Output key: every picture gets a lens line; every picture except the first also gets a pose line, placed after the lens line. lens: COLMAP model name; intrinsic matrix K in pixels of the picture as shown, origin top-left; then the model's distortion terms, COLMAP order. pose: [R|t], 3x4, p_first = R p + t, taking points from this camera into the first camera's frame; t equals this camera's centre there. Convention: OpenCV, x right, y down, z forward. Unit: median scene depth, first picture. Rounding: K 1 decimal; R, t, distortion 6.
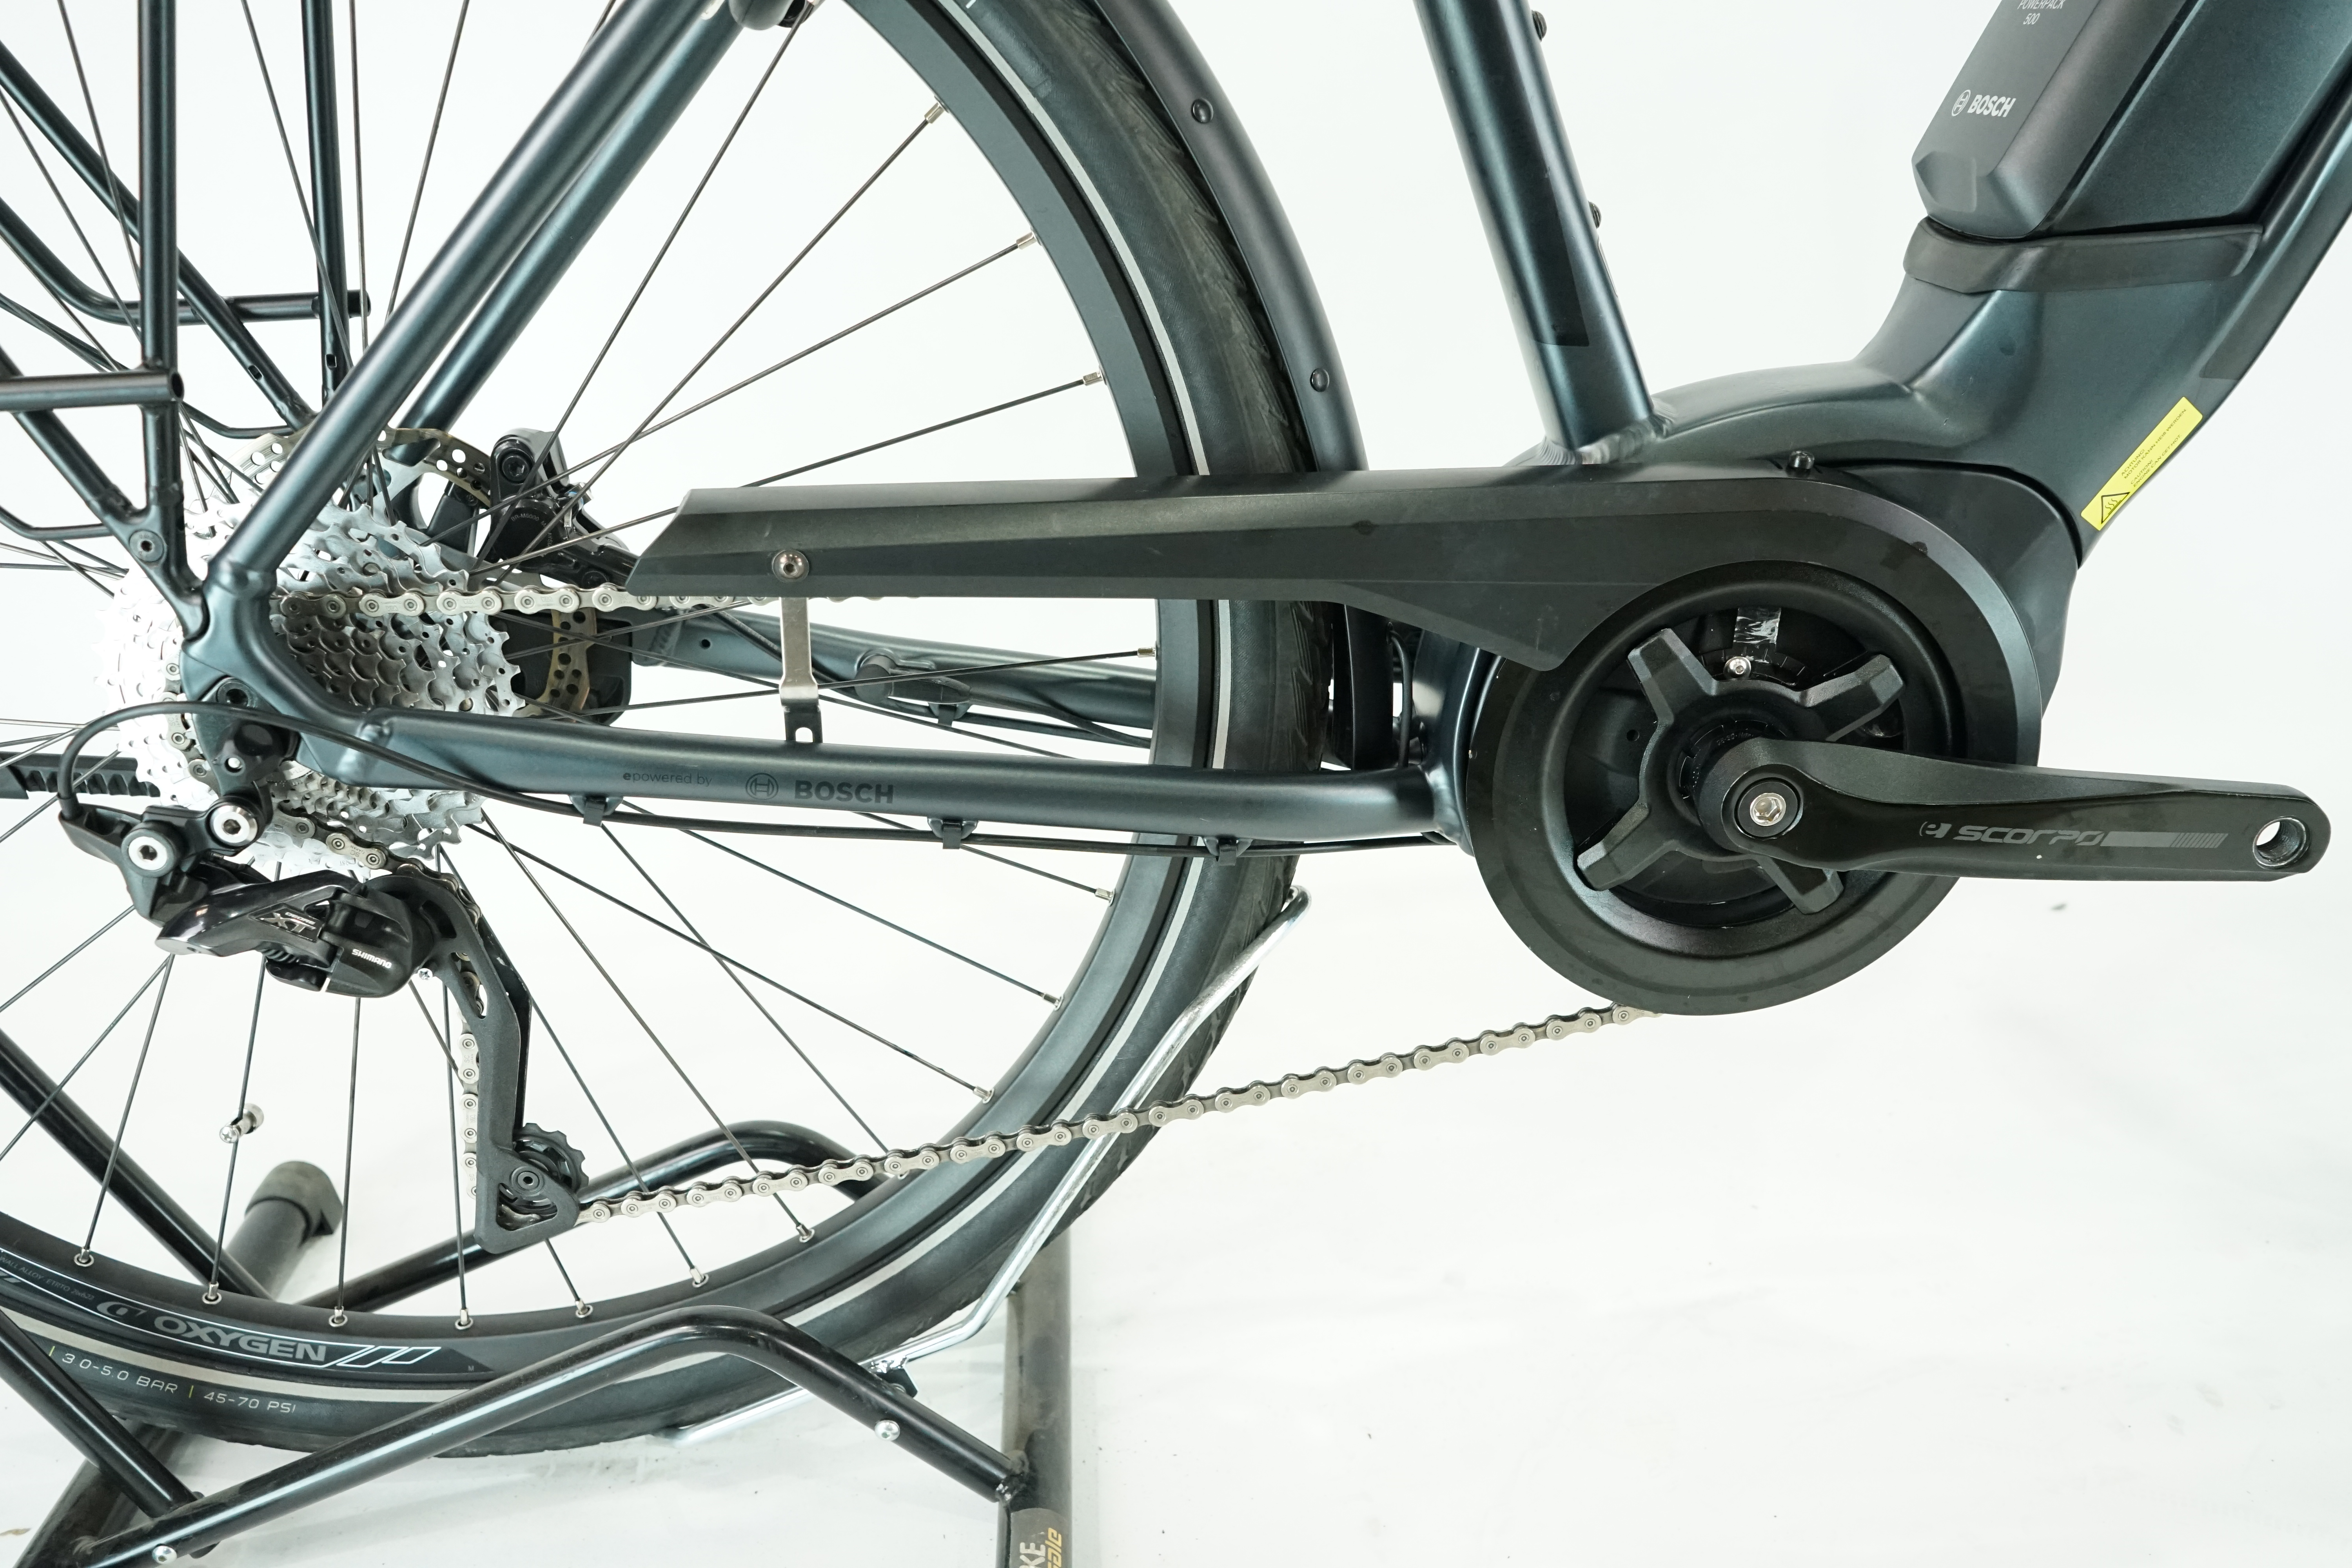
lens RADIAL K [[1808.5, 0, 1176.0], [0, 1808.5, 784.0], [0, 0, 1]] dist [0.000715, -0.008384]
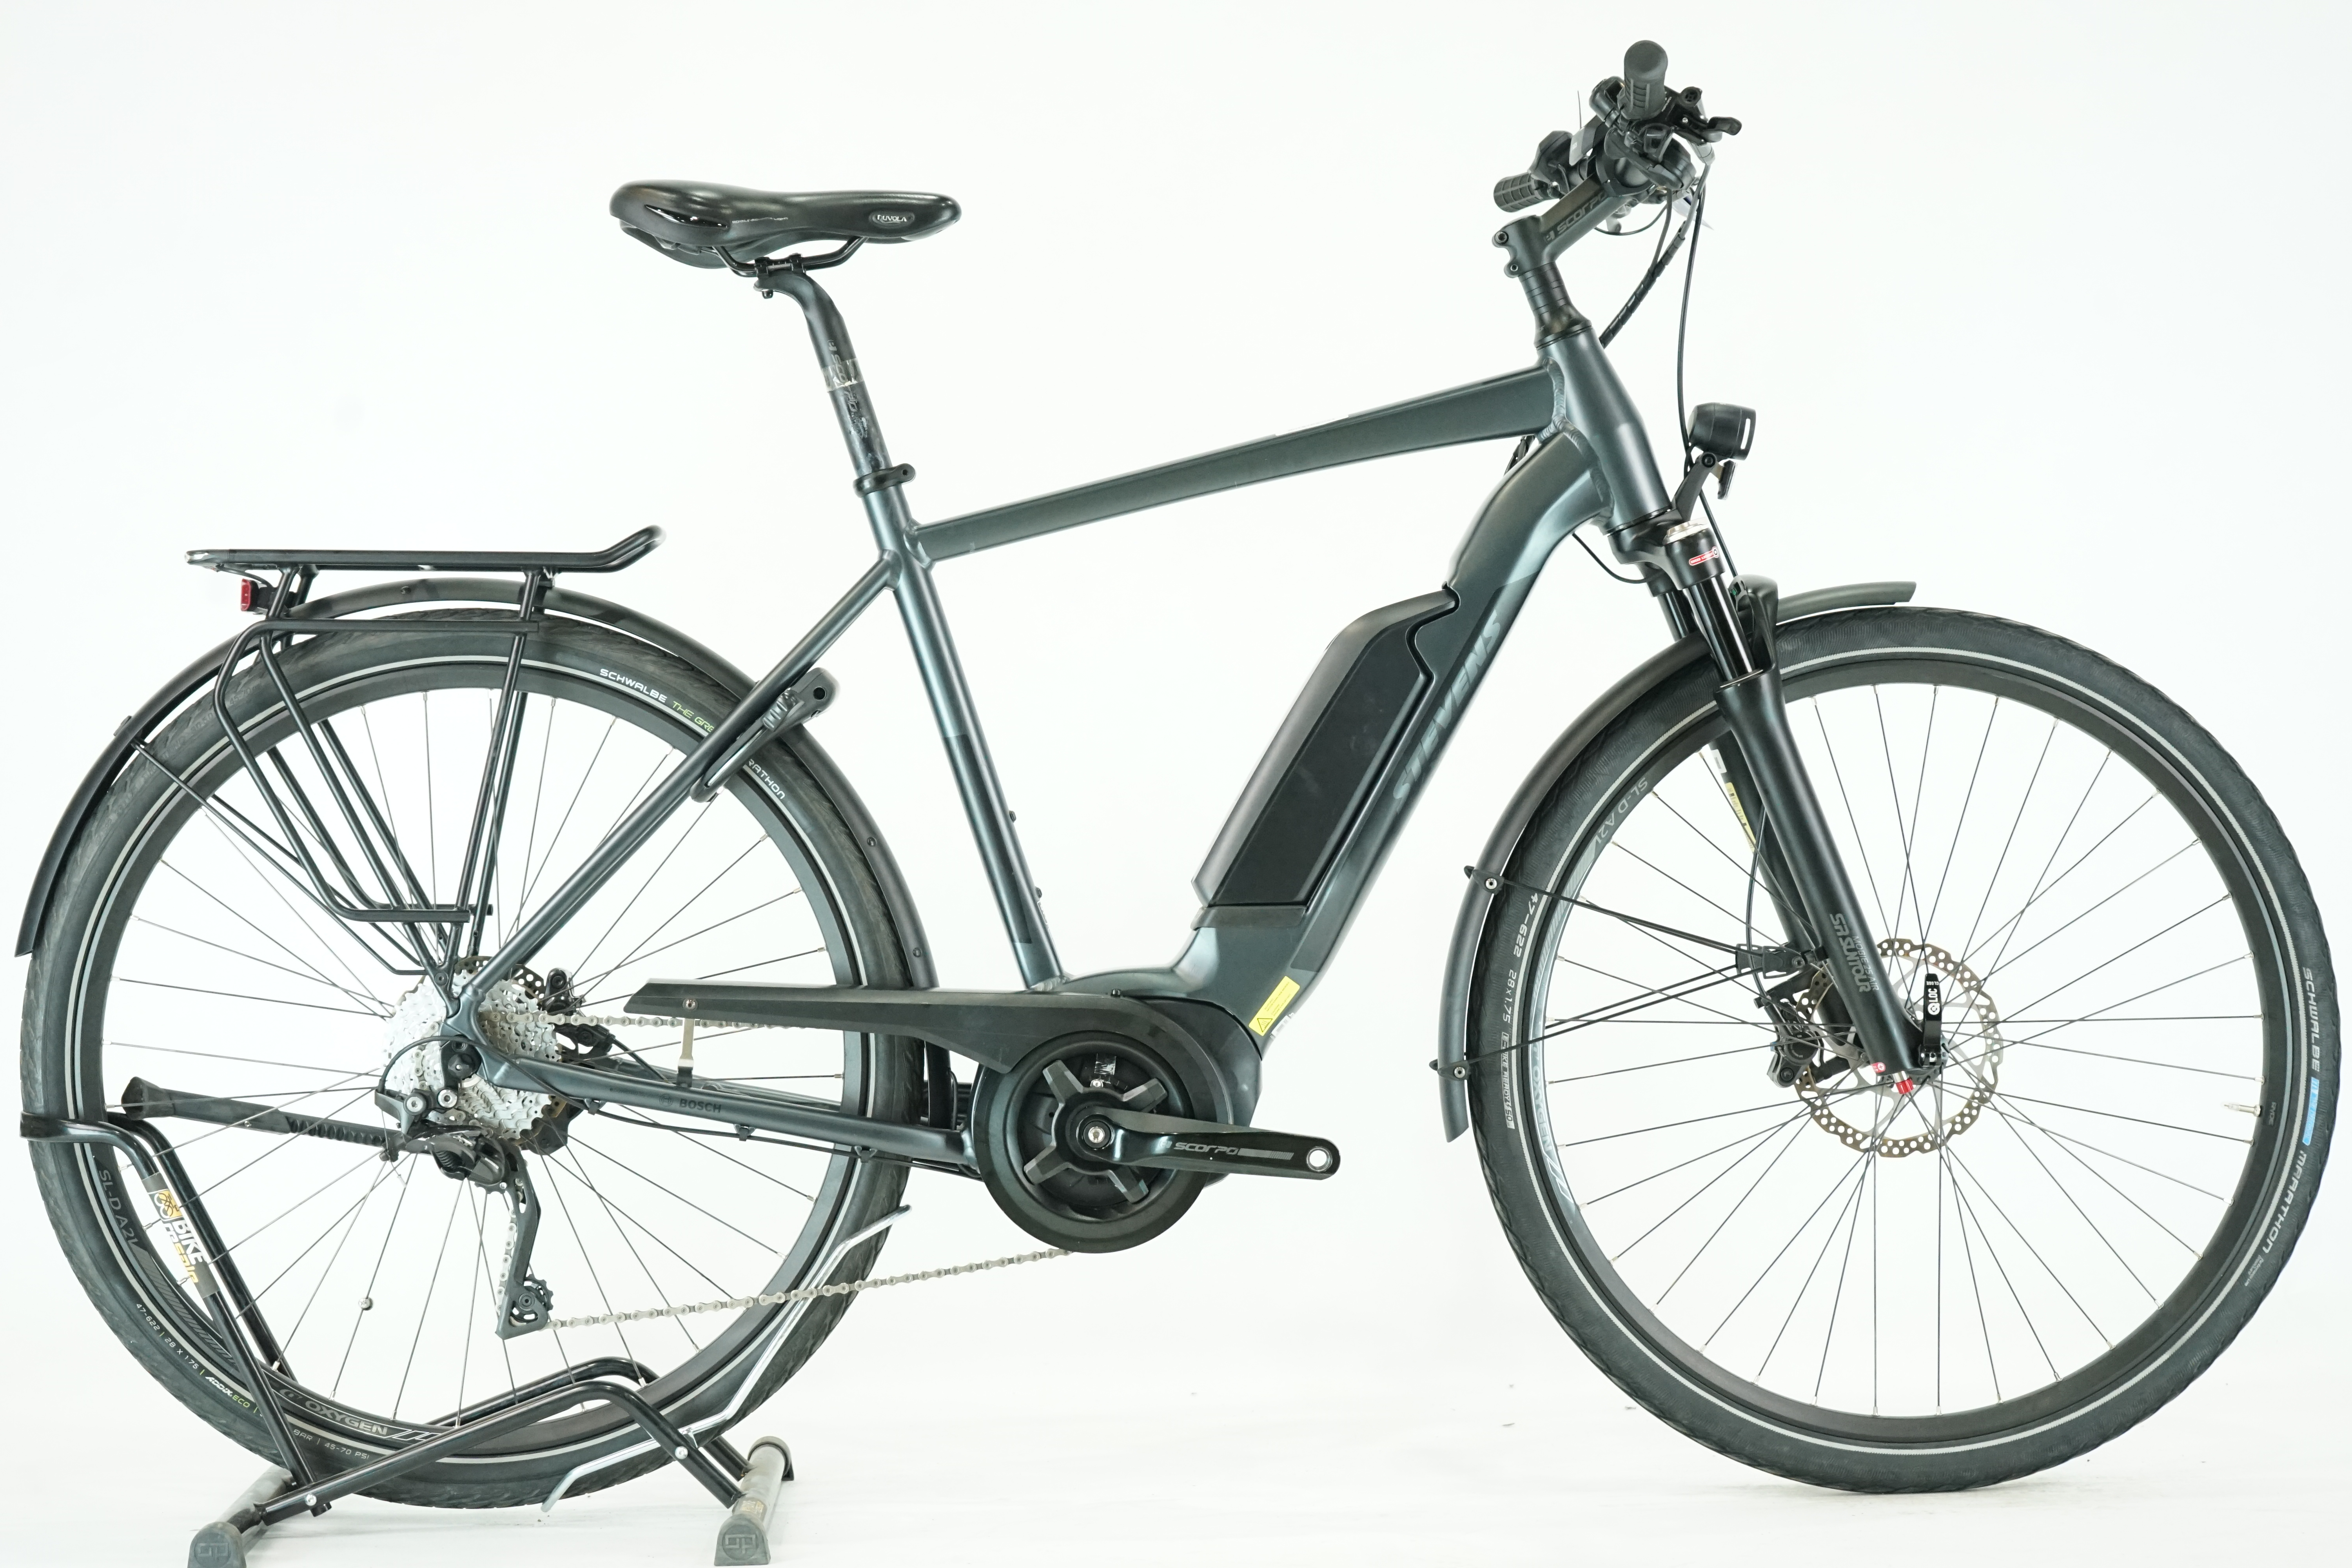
lens RADIAL K [[4623.0, 0, 1176.0], [0, 4623.0, 784.0], [0, 0, 1]] dist [-0.343739, -0.106526]
pose [[0.998591, 0.050691, -0.015702, 0.484615], [-0.052723, 0.914034, -0.402196, 1.916955], [-0.006036, 0.402457, 0.915419, -4.452354]]
